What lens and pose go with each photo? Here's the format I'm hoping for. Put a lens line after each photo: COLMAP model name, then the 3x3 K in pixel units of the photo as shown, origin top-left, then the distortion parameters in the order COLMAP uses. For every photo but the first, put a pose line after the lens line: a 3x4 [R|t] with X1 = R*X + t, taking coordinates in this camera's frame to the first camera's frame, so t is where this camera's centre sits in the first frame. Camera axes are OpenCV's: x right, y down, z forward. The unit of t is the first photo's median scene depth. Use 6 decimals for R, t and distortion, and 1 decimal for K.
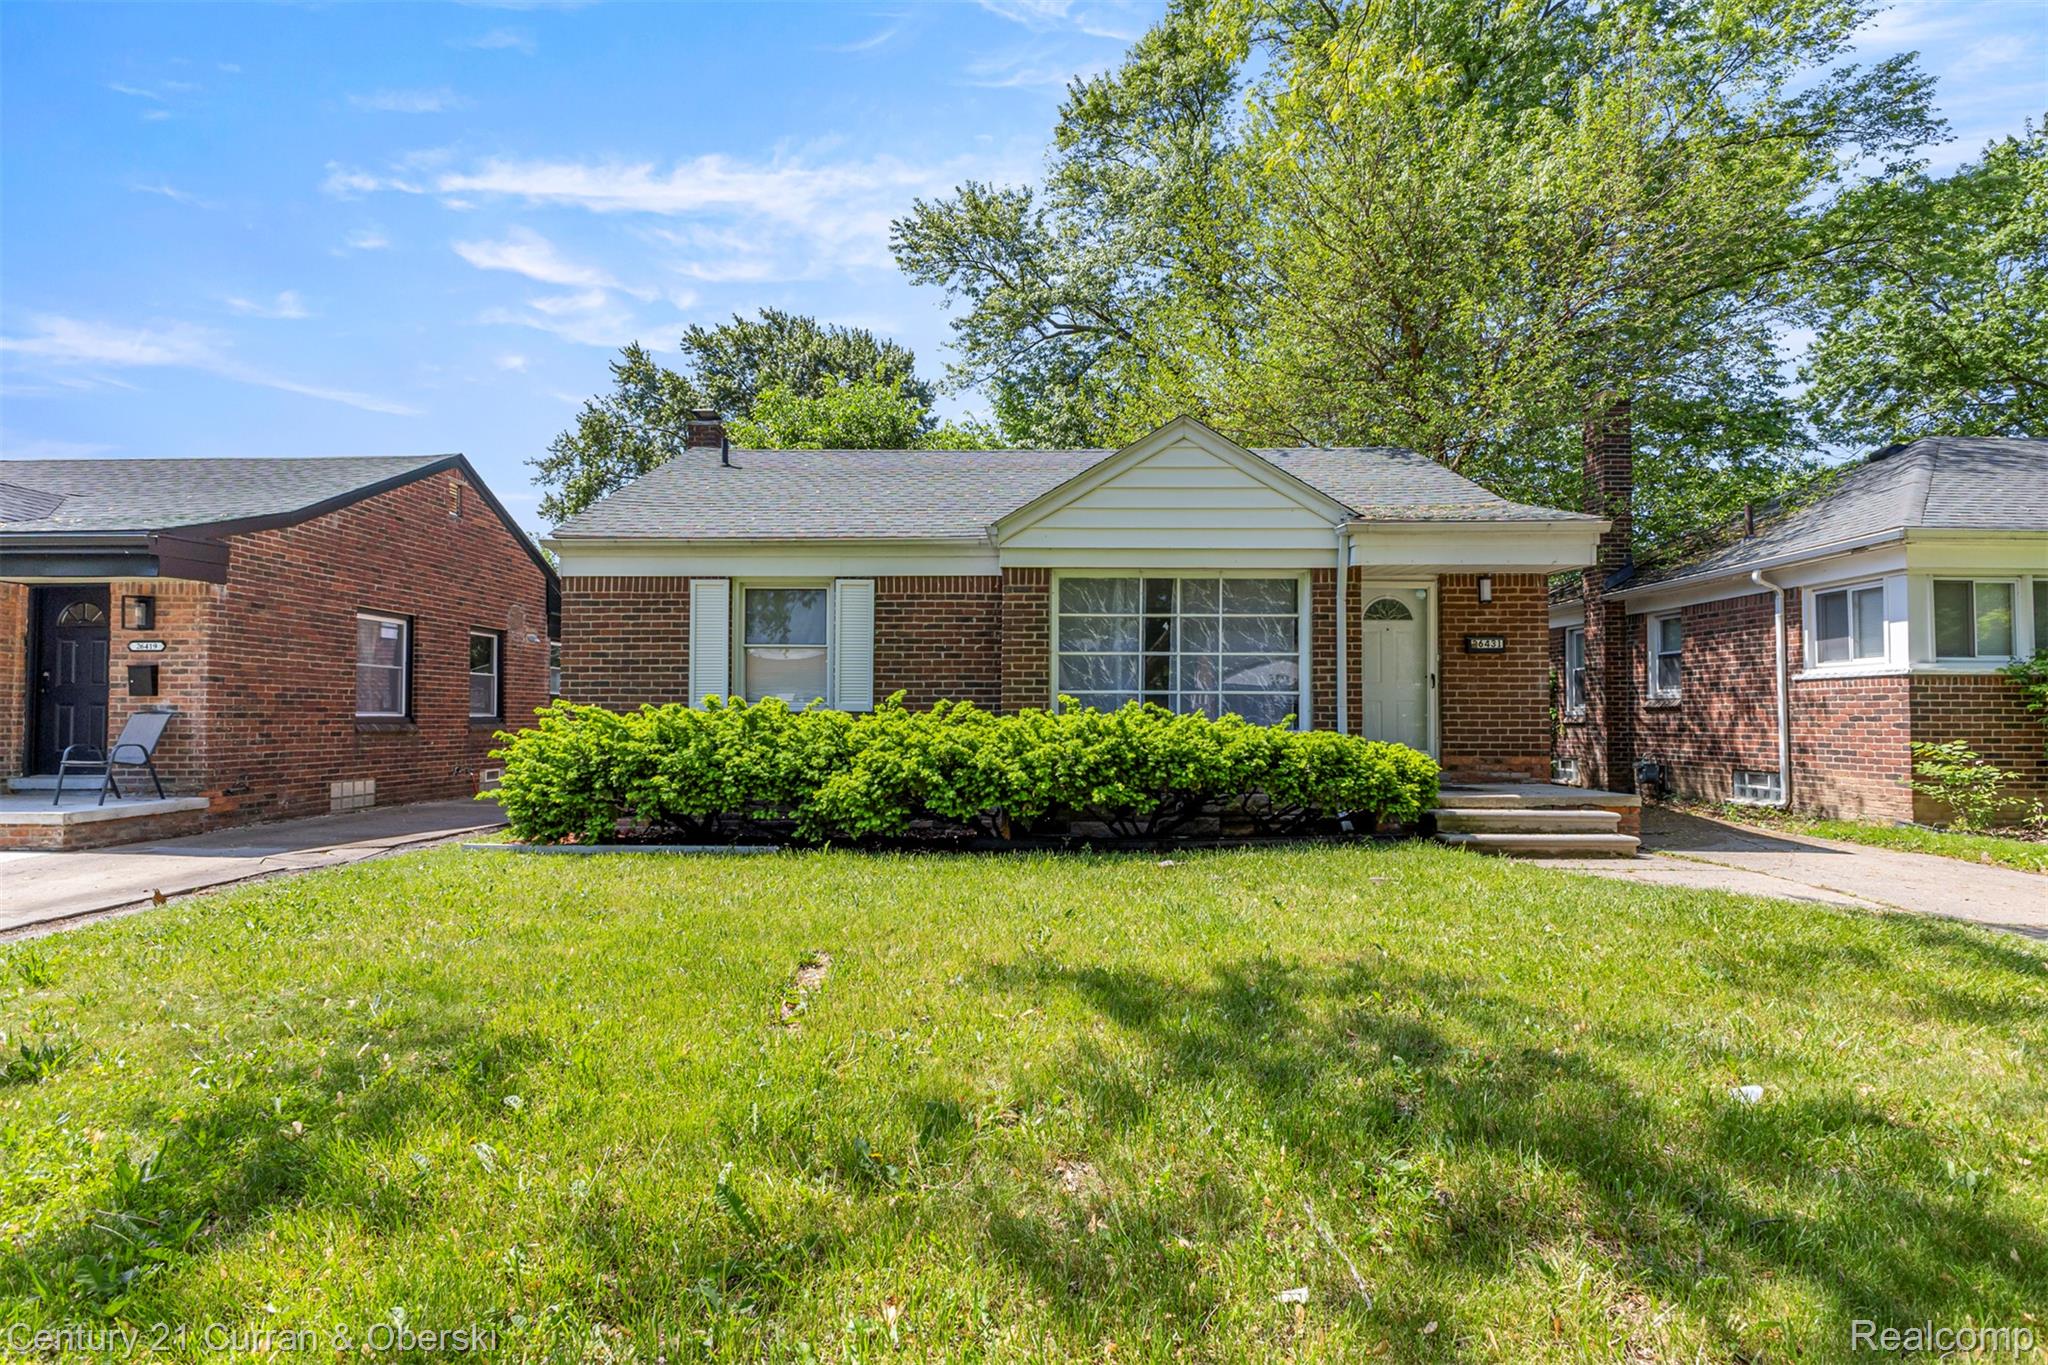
lens RADIAL K [[989.2, 0, 1024.0], [0, 989.2, 682.5], [0, 0, 1]] dist [-0.003073, -0.000312]
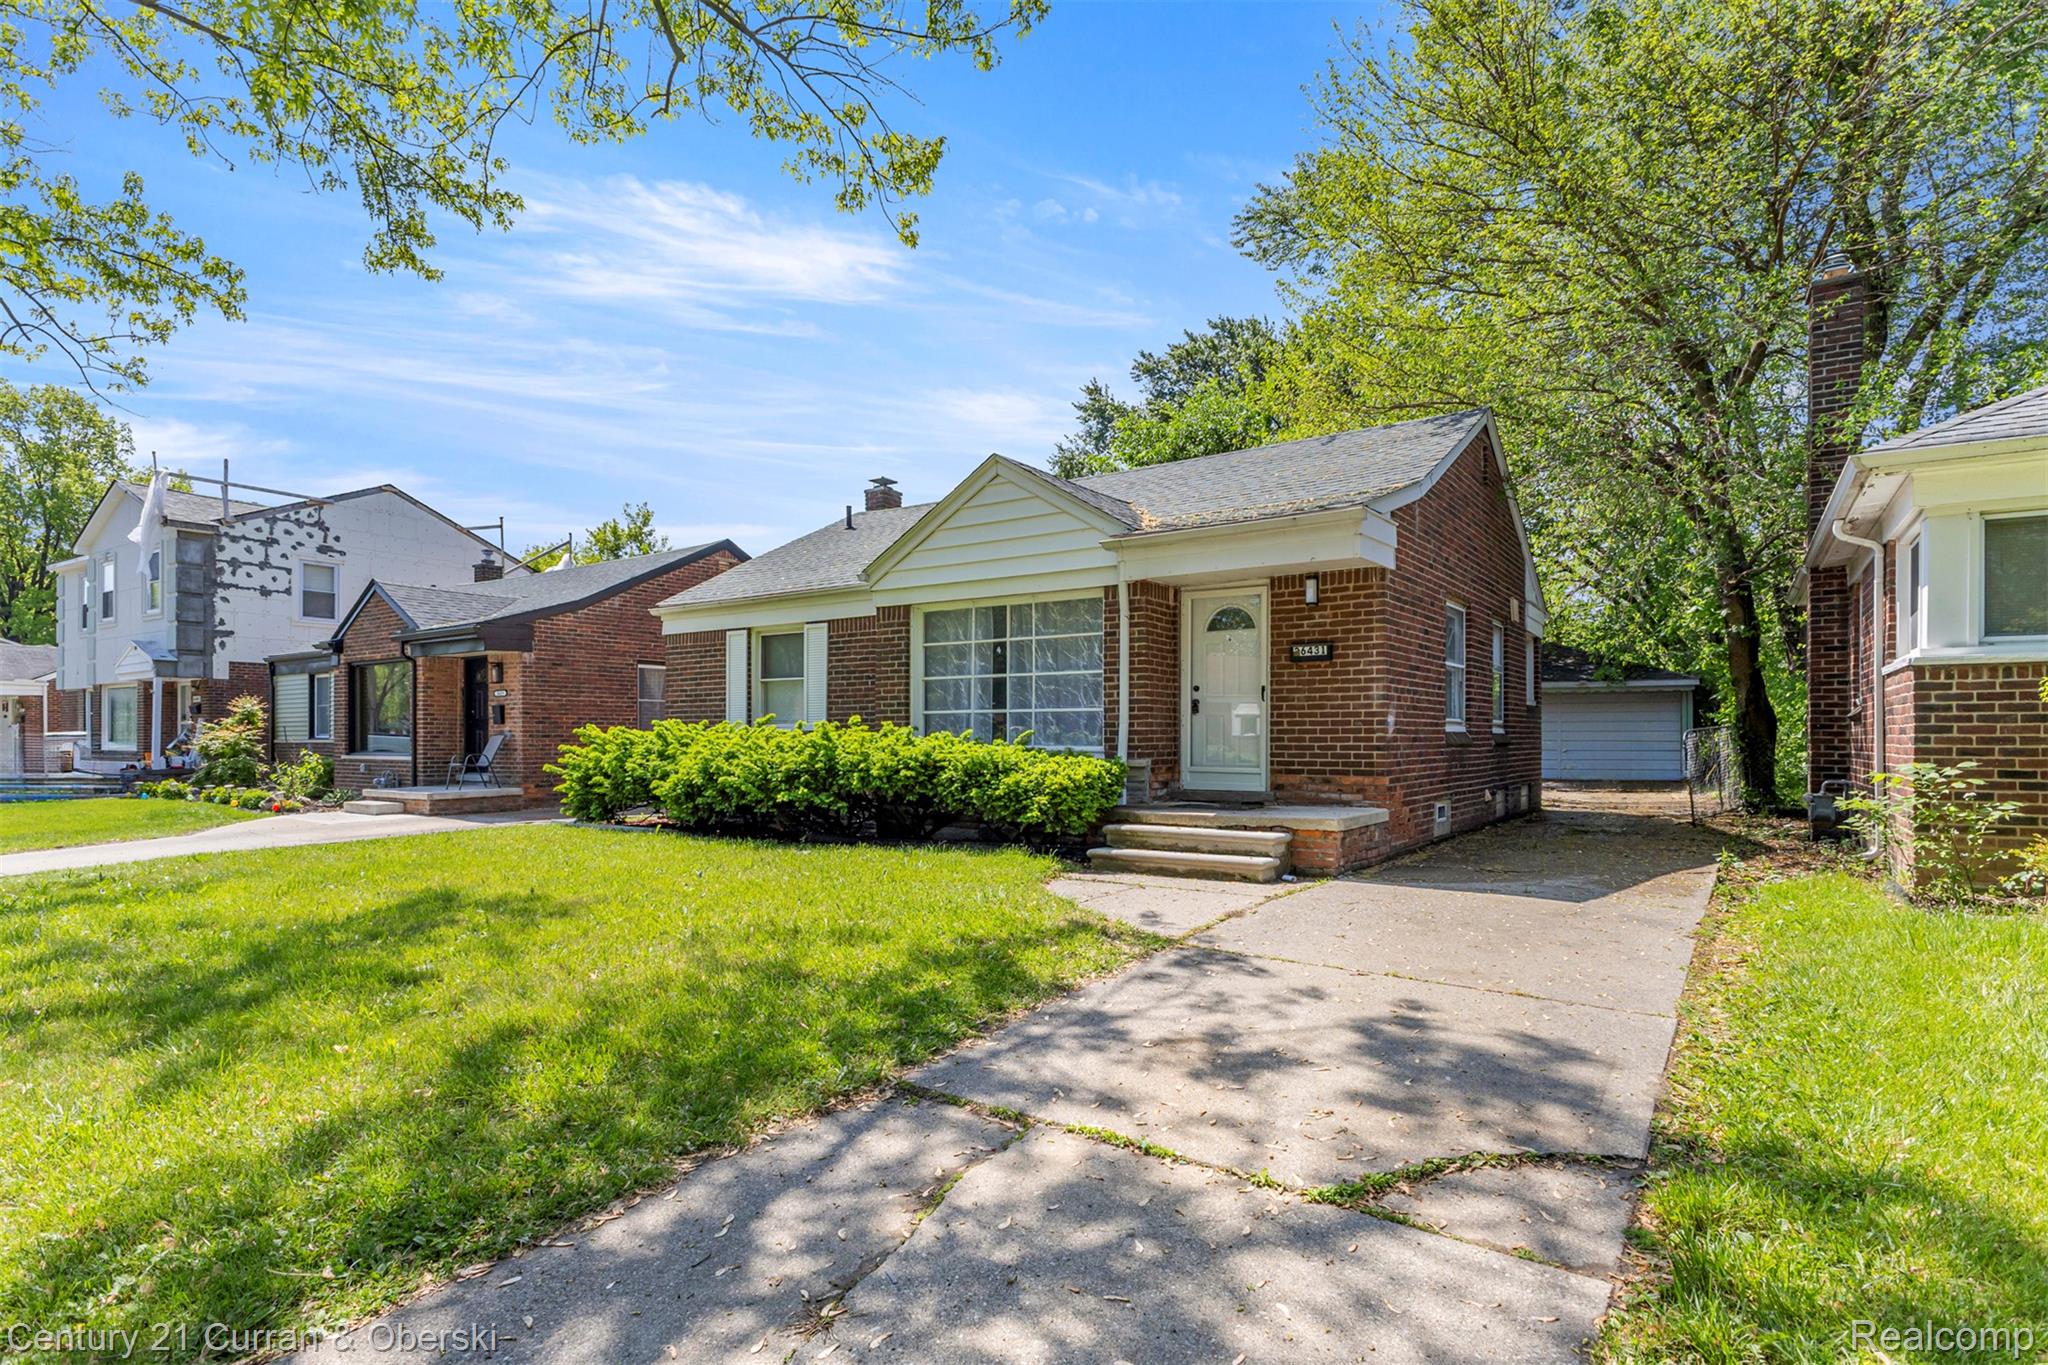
lens RADIAL K [[1061.4, 0, 1024.3], [0, 1061.4, 749.4], [0, 0, 1]] dist [0.004486, 0.000305]
pose [[0.827211, 0.002620, -0.561886, 0.794360], [0.023514, 0.998952, 0.039276, 0.006483], [0.561400, -0.045702, 0.826282, 0.046285]]
